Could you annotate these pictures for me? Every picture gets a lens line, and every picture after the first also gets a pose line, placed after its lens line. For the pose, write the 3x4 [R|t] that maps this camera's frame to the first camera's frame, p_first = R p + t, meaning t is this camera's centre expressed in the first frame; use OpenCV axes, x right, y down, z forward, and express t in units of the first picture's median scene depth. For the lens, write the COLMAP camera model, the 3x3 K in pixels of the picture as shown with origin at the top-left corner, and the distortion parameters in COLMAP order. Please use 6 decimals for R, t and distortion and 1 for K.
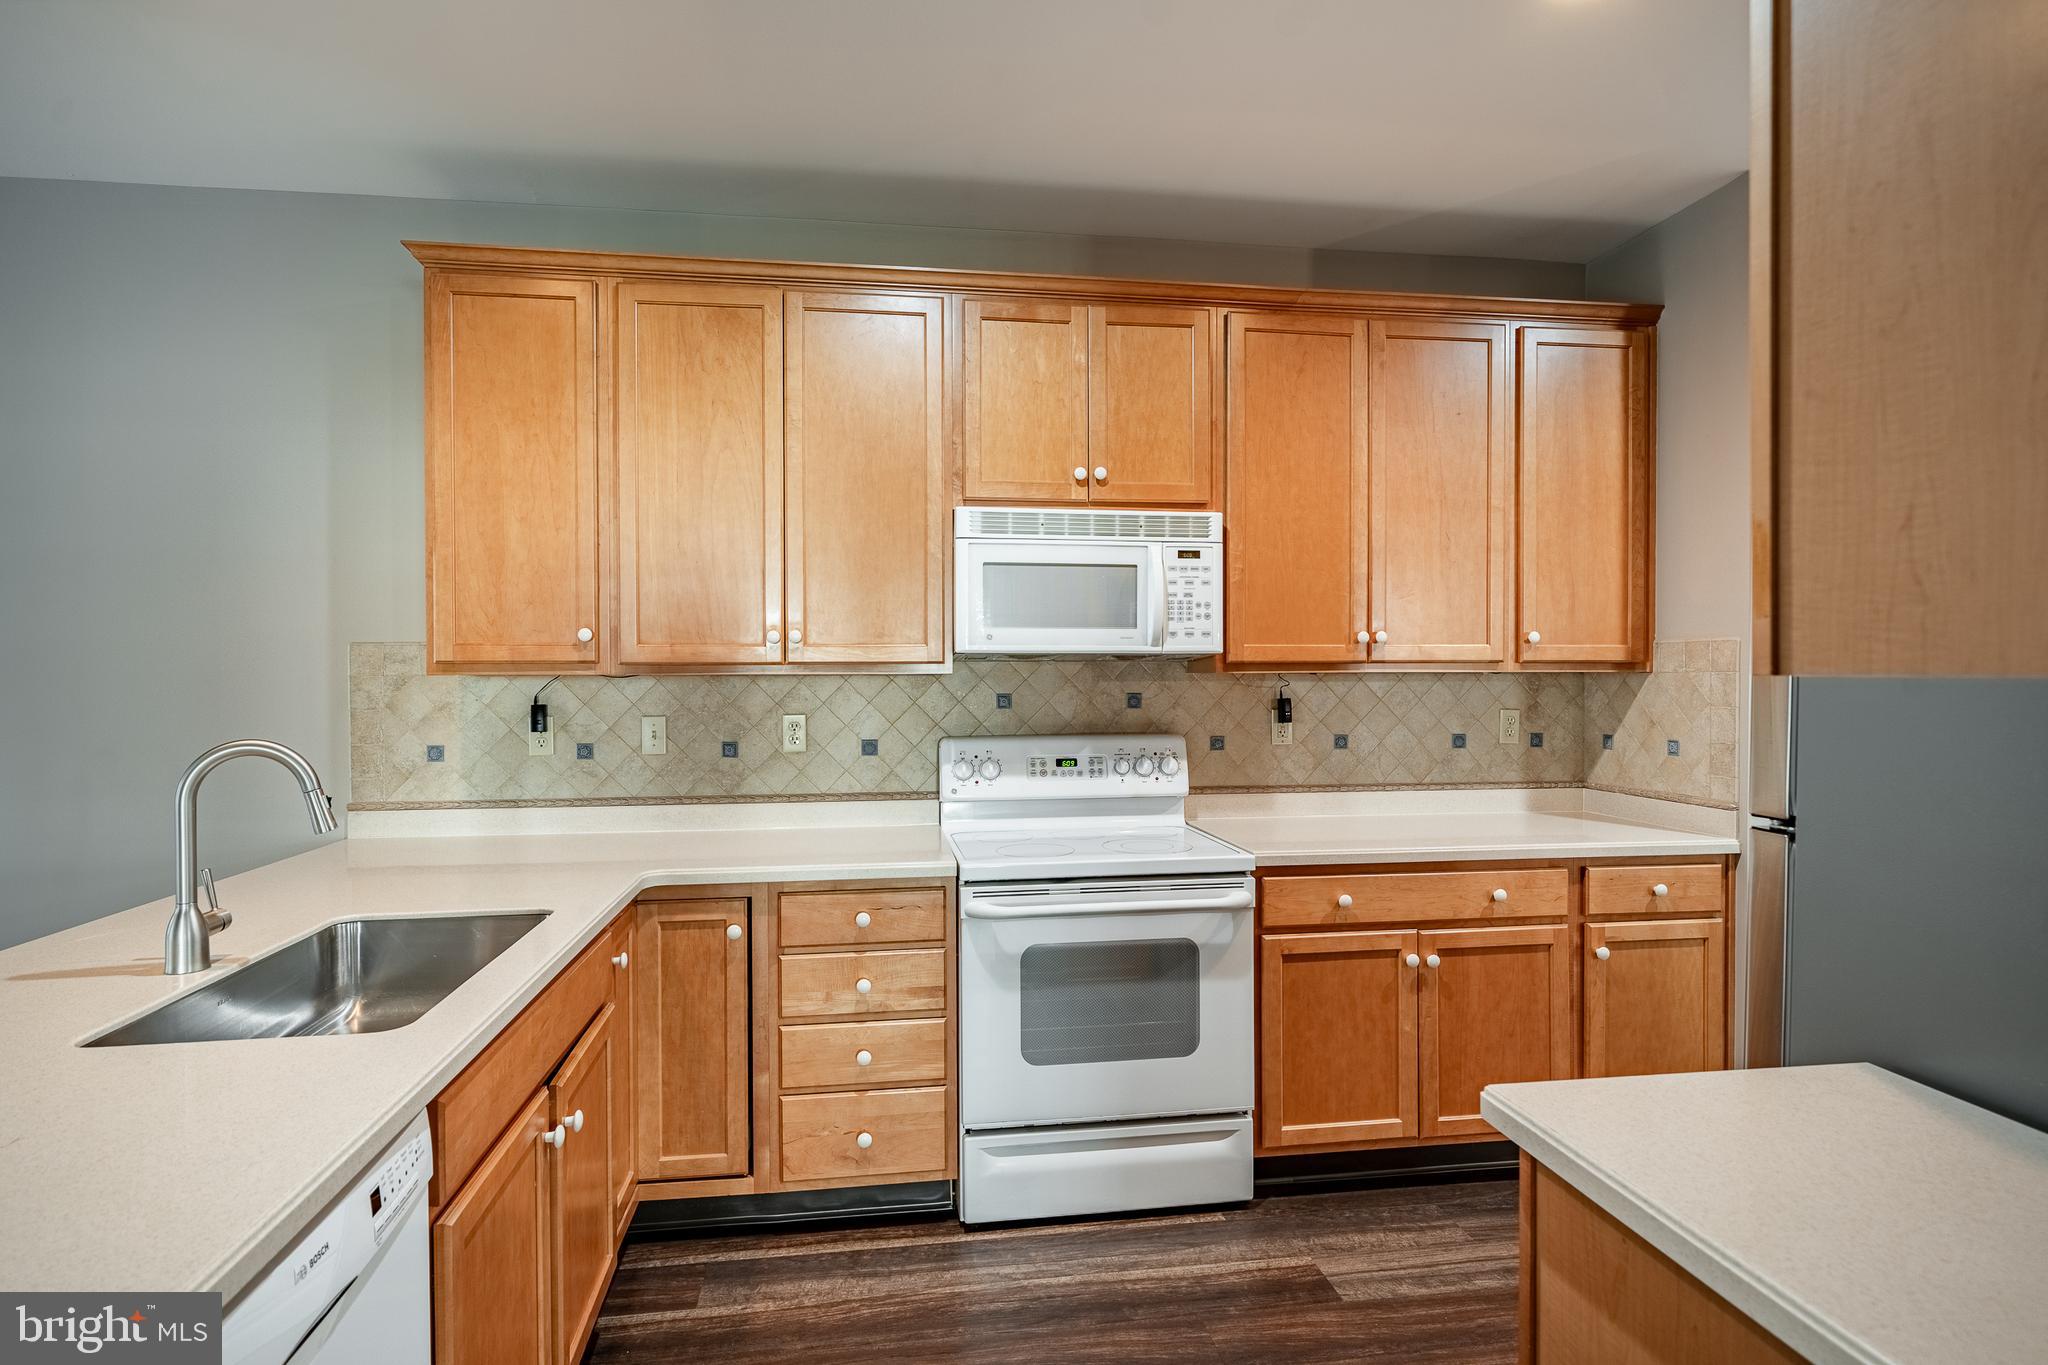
lens RADIAL K [[1041.4, 0, 1013.2], [0, 1041.4, 685.7], [0, 0, 1]] dist [0.003352, -0.000202]
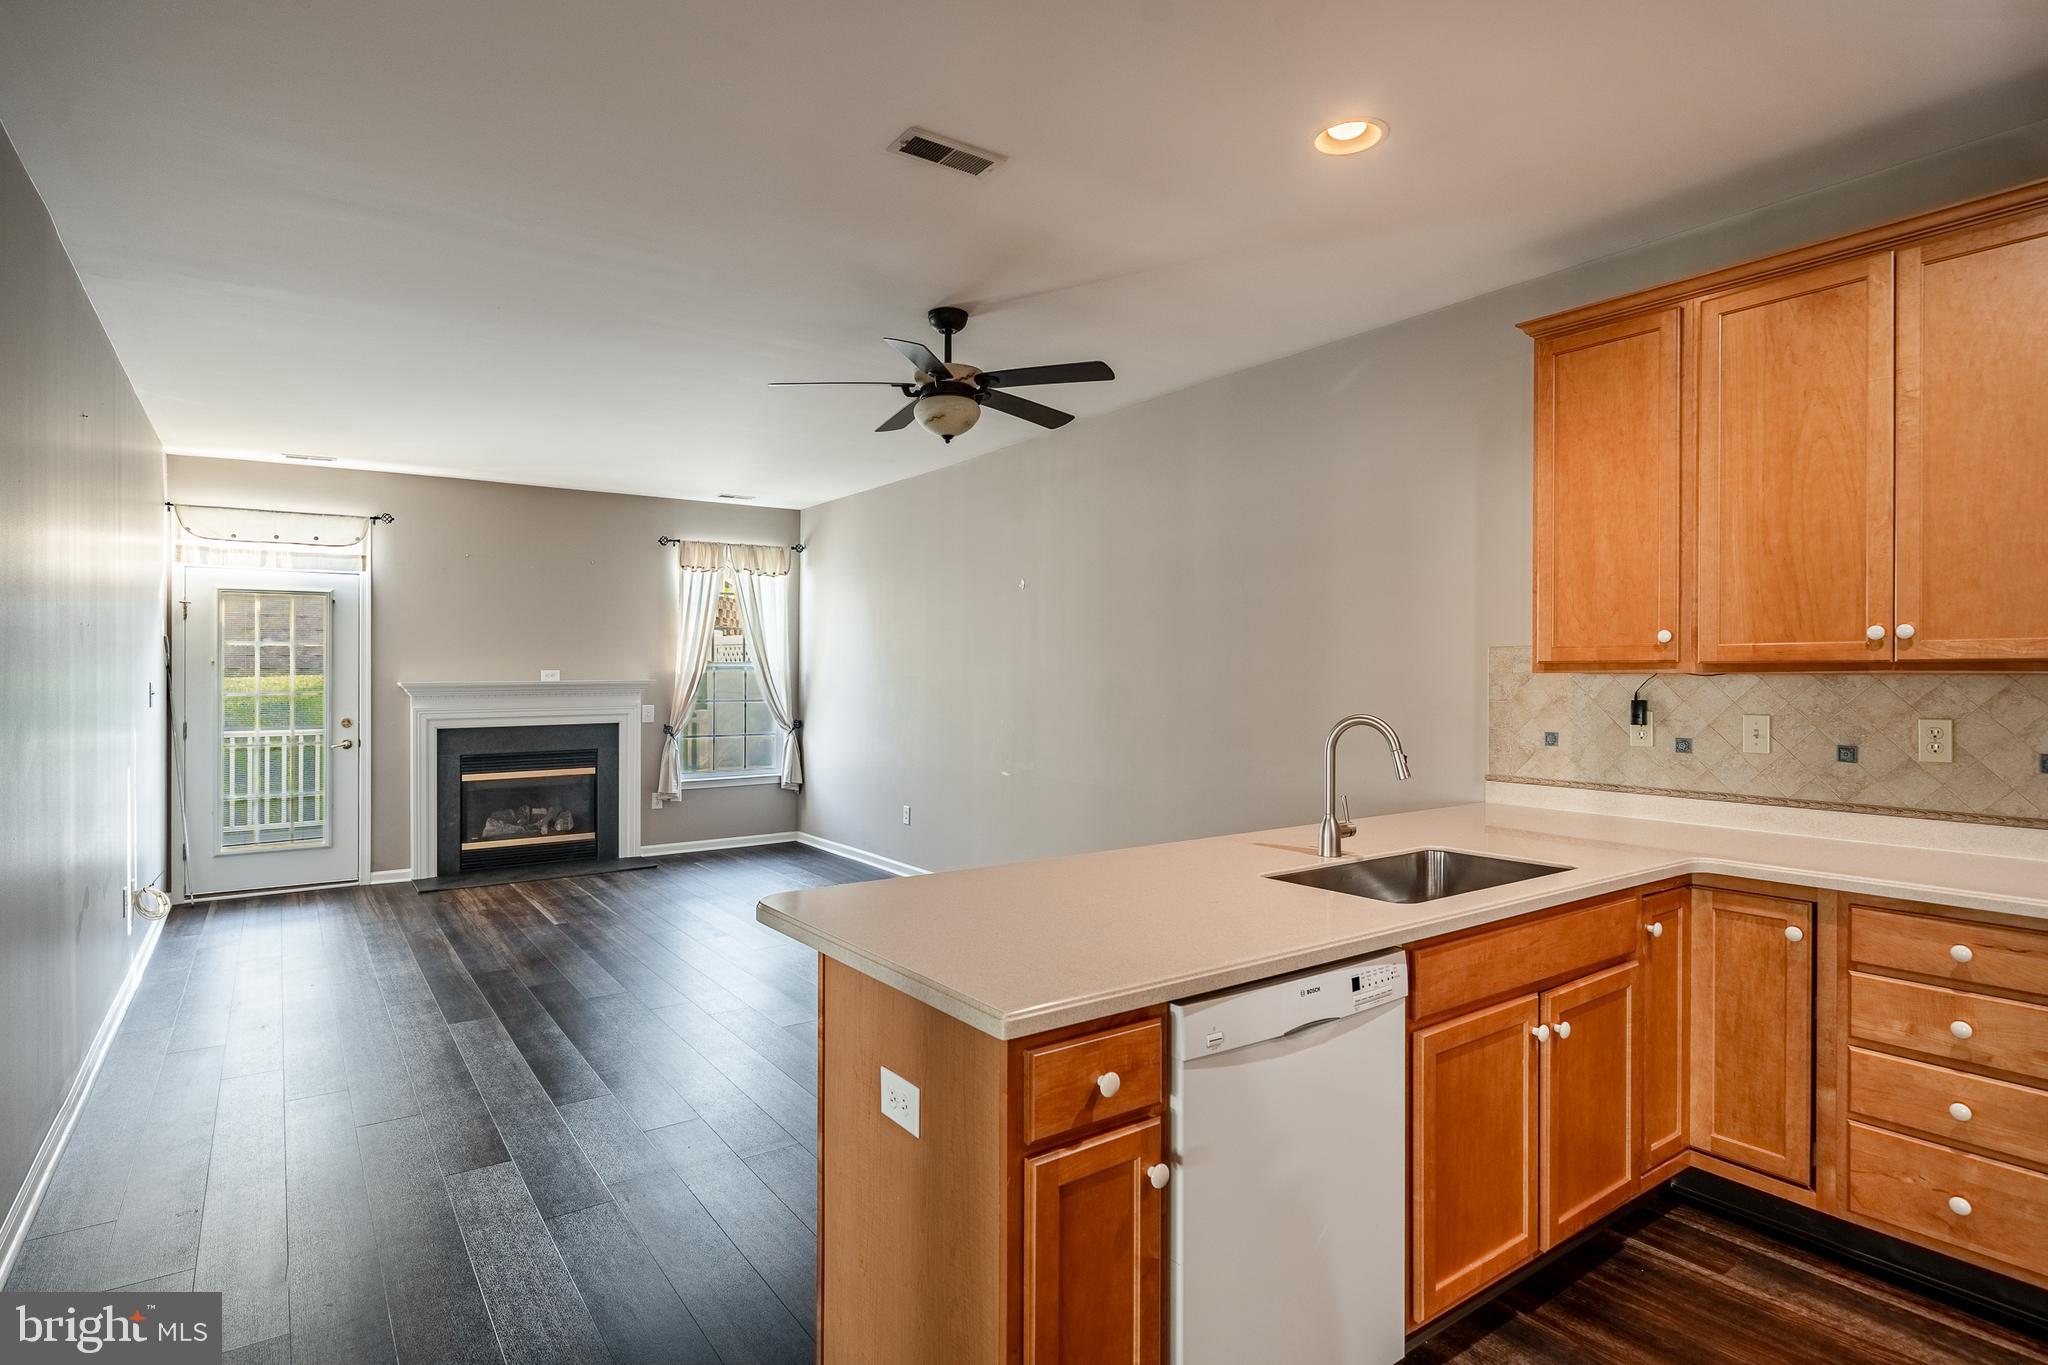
lens RADIAL K [[1061.6, 0, 1010.9], [0, 1061.6, 676.1], [0, 0, 1]] dist [-0.008411, 0.000929]
pose [[0.456775, 0.004579, -0.889571, 0.241619], [-0.011991, 0.999928, -0.001010, 0.001874], [0.889502, 0.011128, 0.456797, -0.101845]]
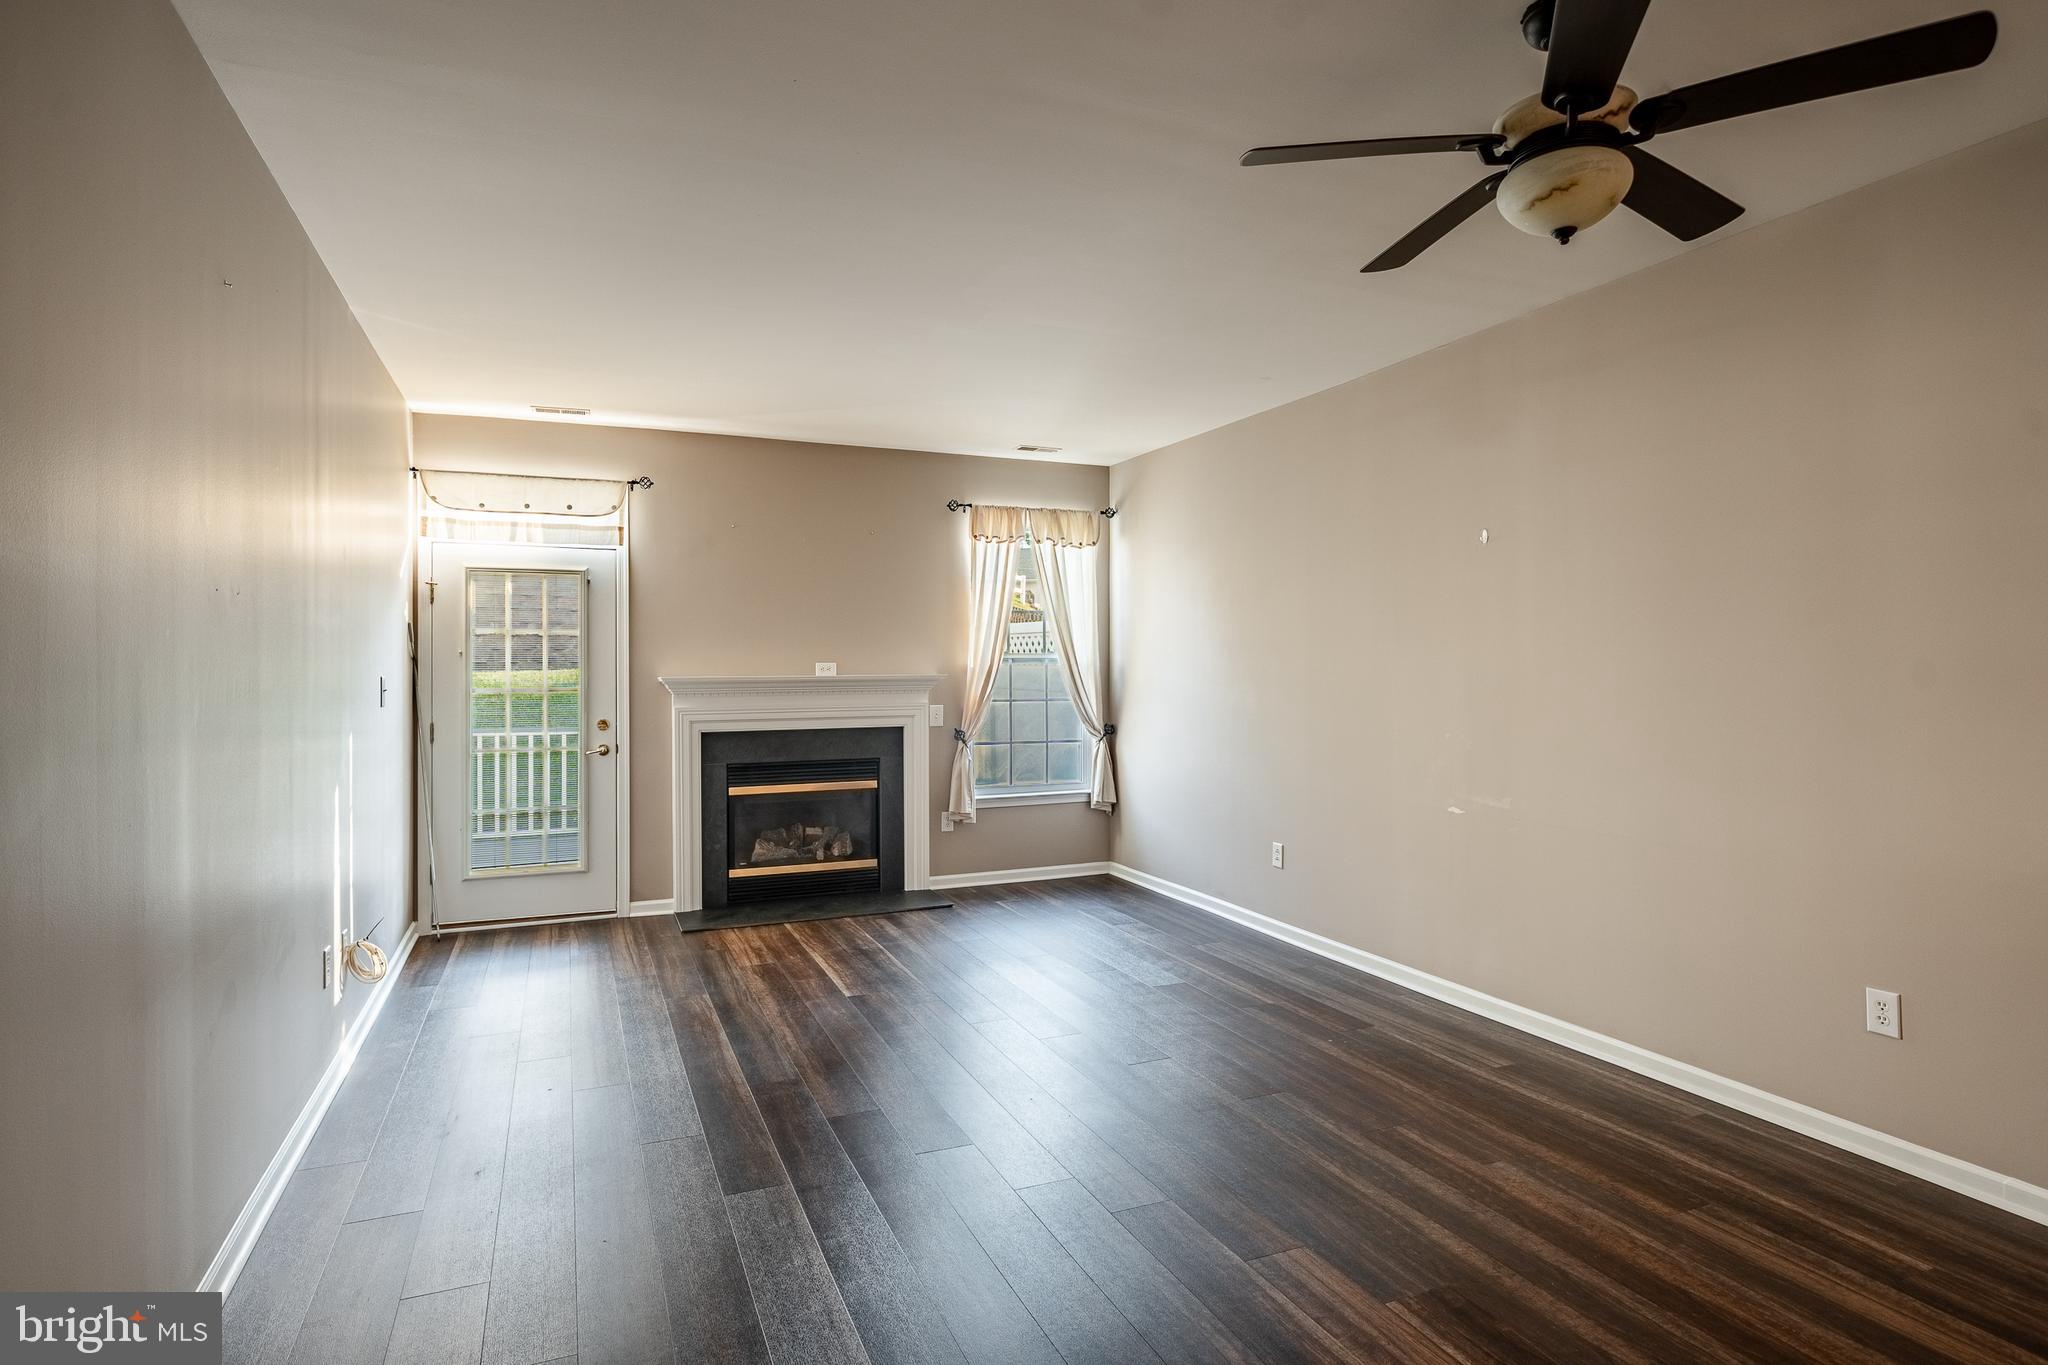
lens RADIAL K [[1061.6, 0, 1011.7], [0, 1061.6, 679.8], [0, 0, 1]] dist [-0.008411, 0.000929]
pose [[0.263586, 0.012228, -0.964558, -0.376513], [-0.011418, 0.999889, 0.009555, 0.007582], [0.964568, 0.008495, 0.263696, -0.124177]]
